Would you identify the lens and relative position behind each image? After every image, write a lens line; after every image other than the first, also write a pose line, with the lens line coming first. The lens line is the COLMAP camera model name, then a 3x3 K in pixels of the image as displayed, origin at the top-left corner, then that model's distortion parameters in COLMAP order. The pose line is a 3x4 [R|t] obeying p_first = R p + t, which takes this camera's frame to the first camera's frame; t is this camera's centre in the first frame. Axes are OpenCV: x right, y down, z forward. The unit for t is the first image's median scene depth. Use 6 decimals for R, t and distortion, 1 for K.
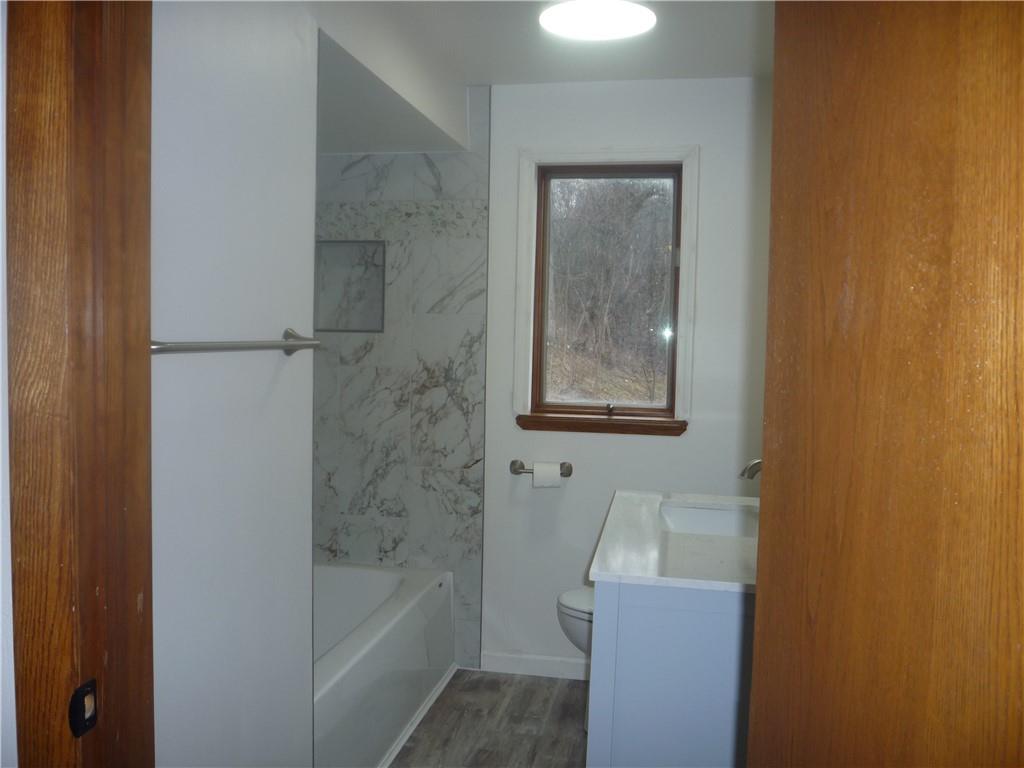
lens RADIAL K [[880.9, 0, 512.4], [0, 880.9, 382.2], [0, 0, 1]] dist [-0.074688, 0.033217]
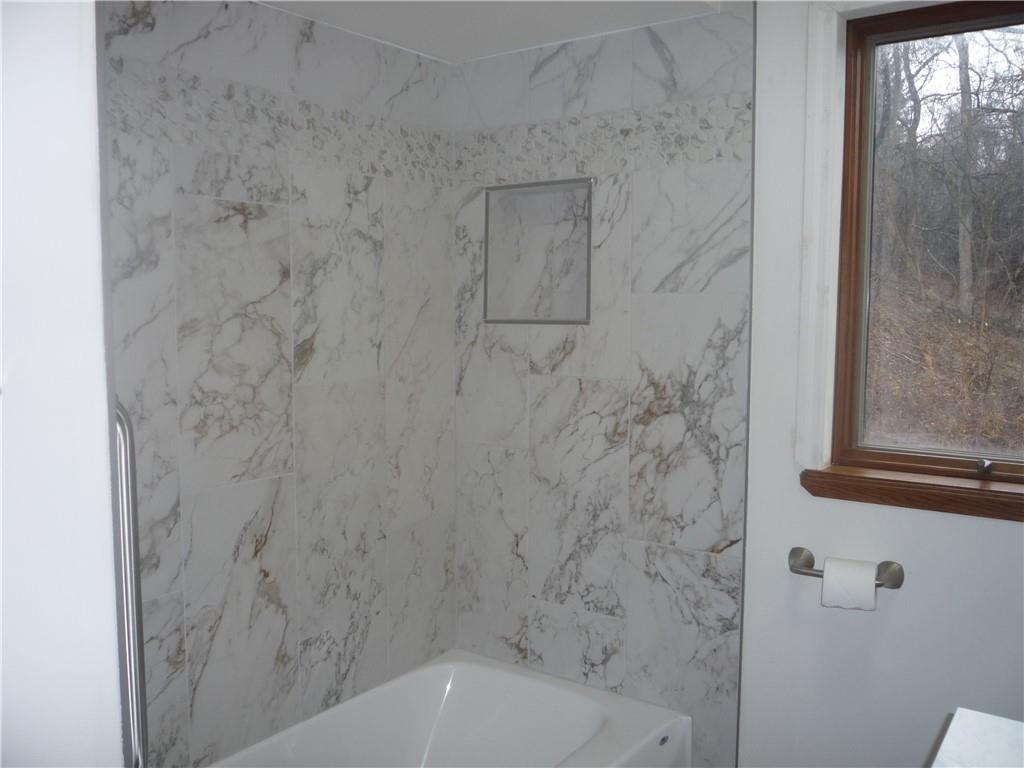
lens RADIAL K [[880.9, 0, 505.2], [0, 880.9, 383.2], [0, 0, 1]] dist [-0.074688, 0.033217]
pose [[0.899088, 0.019319, -0.437341, 0.077122], [-0.007474, 0.999558, 0.028789, -0.032572], [0.437704, -0.022615, 0.898835, 0.412167]]
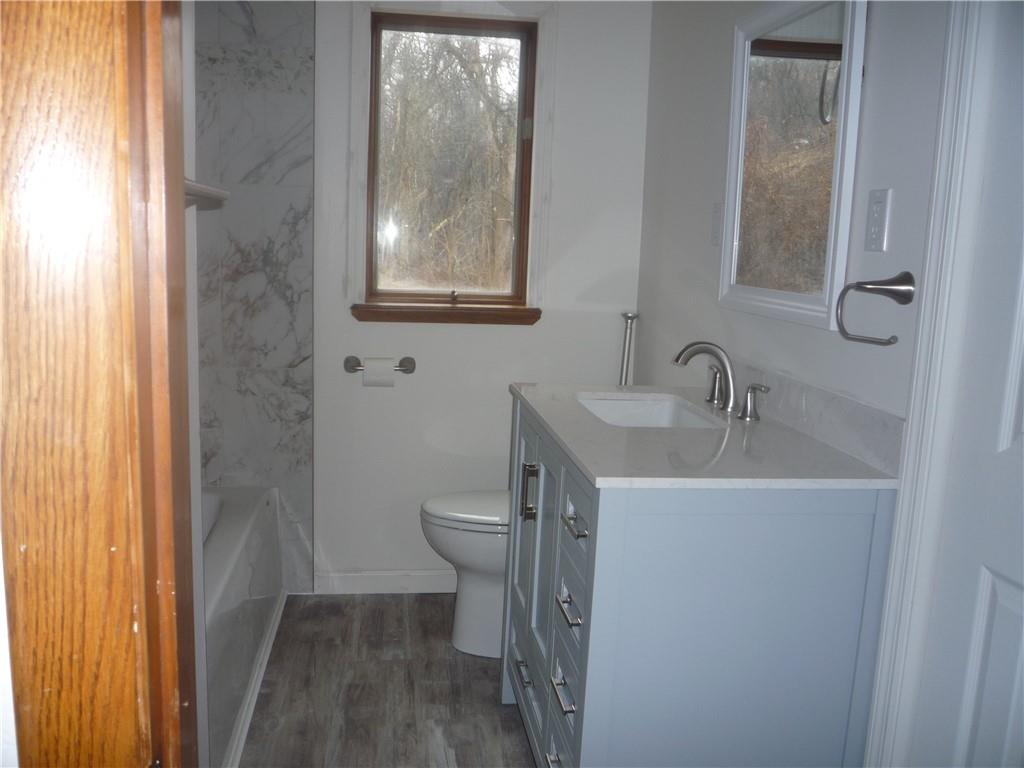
lens RADIAL K [[880.9, 0, 507.5], [0, 880.9, 381.4], [0, 0, 1]] dist [-0.074688, 0.033217]
pose [[0.946857, -0.037525, 0.319460, -0.128032], [0.001493, 0.993674, 0.112296, 0.015544], [-0.321653, -0.105851, 0.940922, 0.125433]]
